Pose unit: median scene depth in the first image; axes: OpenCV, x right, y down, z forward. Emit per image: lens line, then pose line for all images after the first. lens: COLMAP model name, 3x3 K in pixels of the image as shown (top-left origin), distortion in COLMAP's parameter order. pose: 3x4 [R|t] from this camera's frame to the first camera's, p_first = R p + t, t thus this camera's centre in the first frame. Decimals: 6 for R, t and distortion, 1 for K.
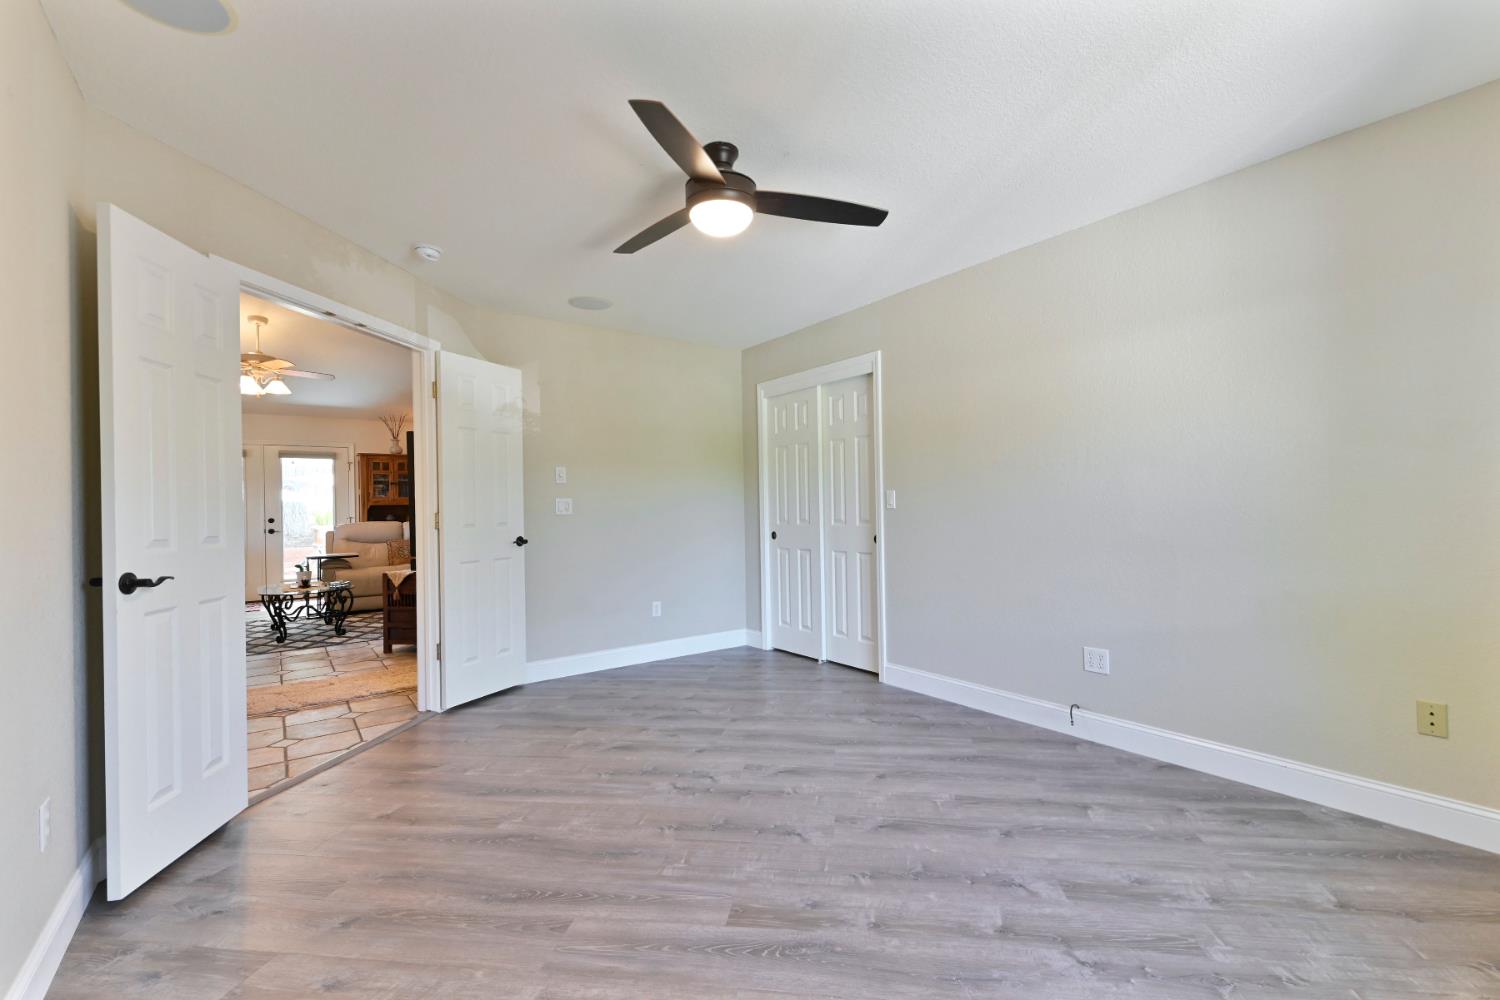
lens RADIAL K [[651.7, 0, 747.9], [0, 651.7, 514.3], [0, 0, 1]] dist [0.002485, -0.000114]
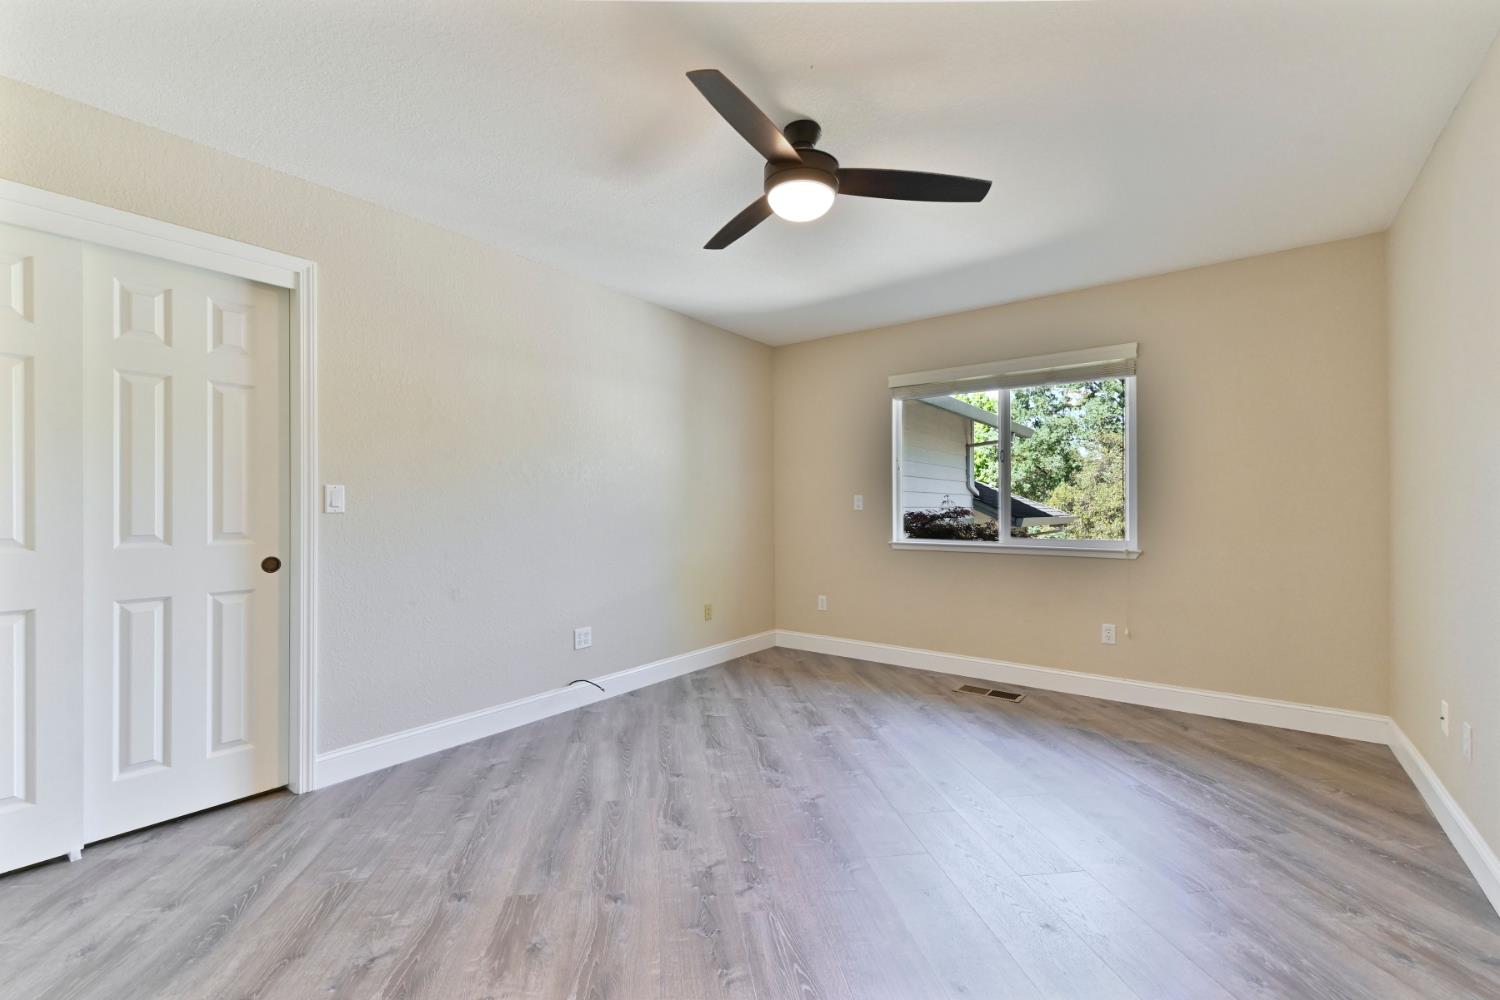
lens RADIAL K [[651.7, 0, 747.9], [0, 651.7, 514.3], [0, 0, 1]] dist [0.002485, -0.000114]
pose [[-0.307135, 0.010530, 0.951608, -0.707179], [0.021687, 0.999757, -0.004064, 0.006228], [-0.951419, 0.019389, -0.307289, 1.070611]]
